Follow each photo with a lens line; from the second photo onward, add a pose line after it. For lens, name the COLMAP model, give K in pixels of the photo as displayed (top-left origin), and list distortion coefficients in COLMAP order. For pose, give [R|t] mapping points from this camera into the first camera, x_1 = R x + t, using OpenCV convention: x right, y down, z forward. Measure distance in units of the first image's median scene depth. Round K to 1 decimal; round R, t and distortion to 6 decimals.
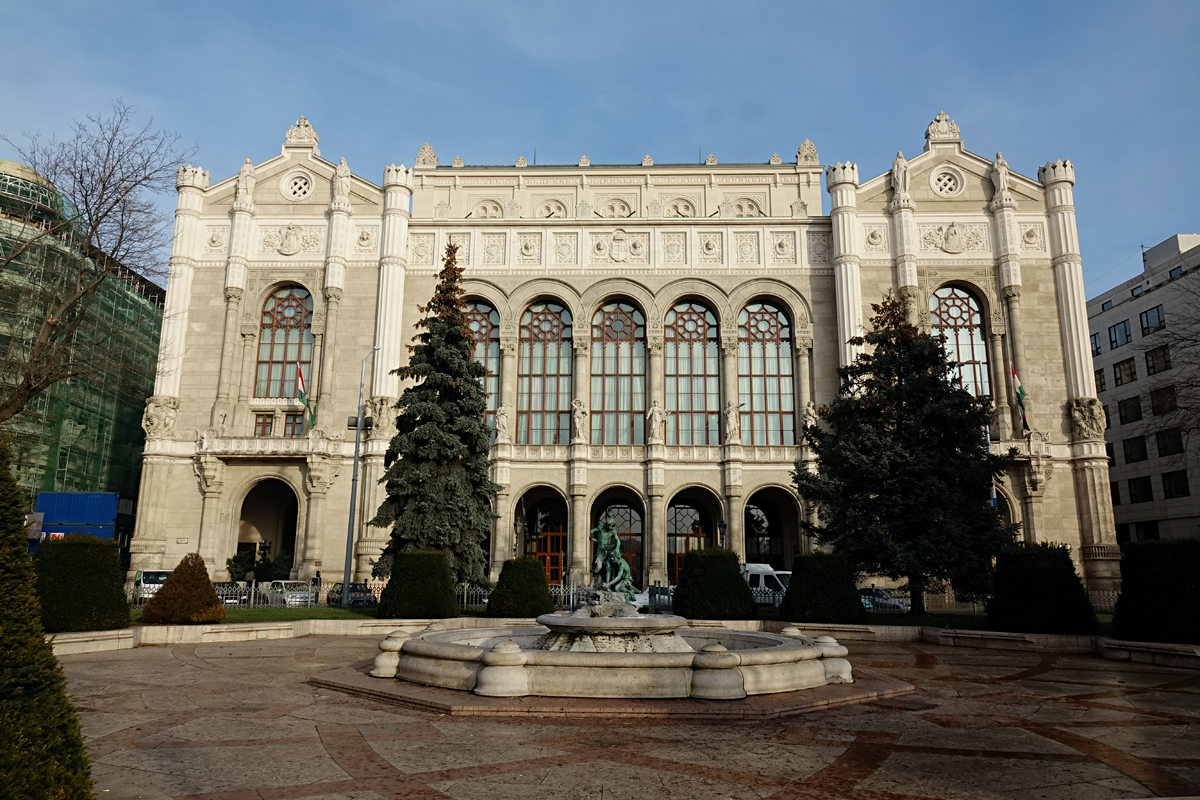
lens RADIAL K [[848.0, 0, 598.7], [0, 848.0, 398.6], [0, 0, 1]] dist [0.000689, 0.002482]
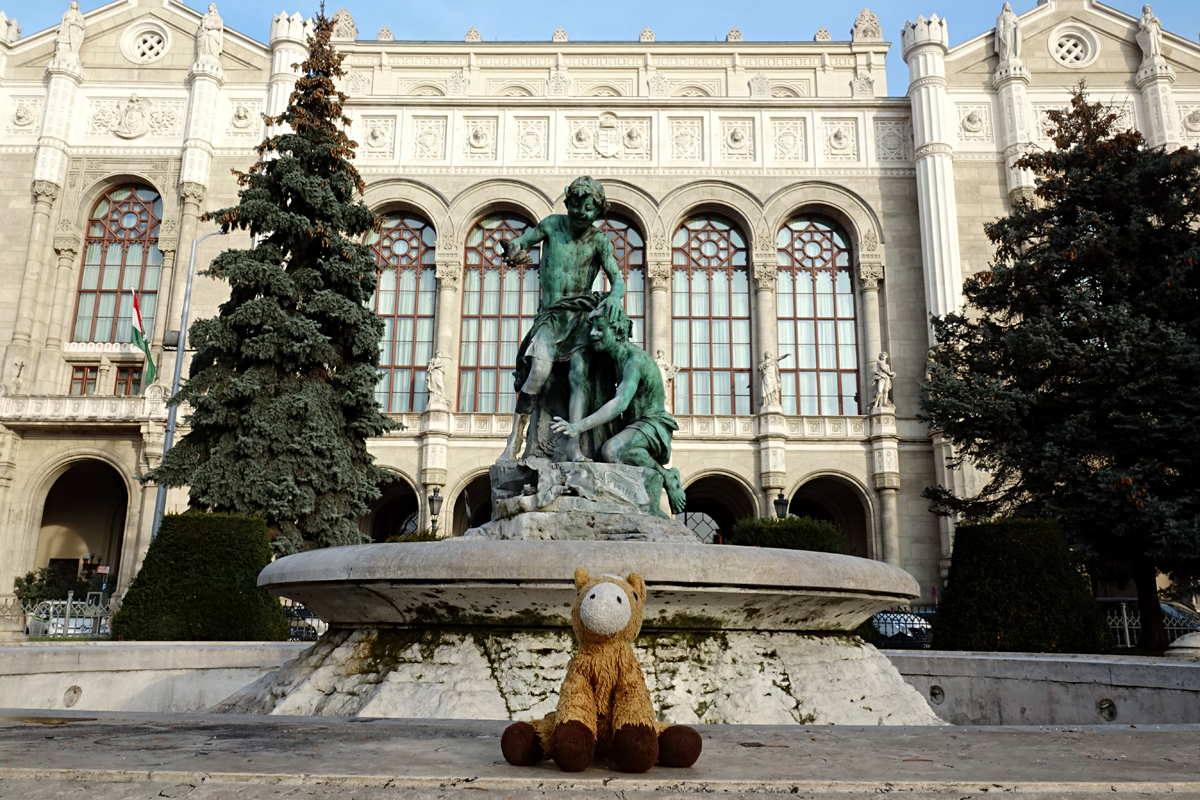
lens RADIAL K [[955.1, 0, 602.4], [0, 955.1, 401.2], [0, 0, 1]] dist [0.015009, -0.002575]
pose [[0.999746, 0.006444, 0.021587, 0.003799], [-0.005812, 0.999556, -0.029223, 0.065598], [-0.021766, 0.029090, 0.999340, 0.219924]]
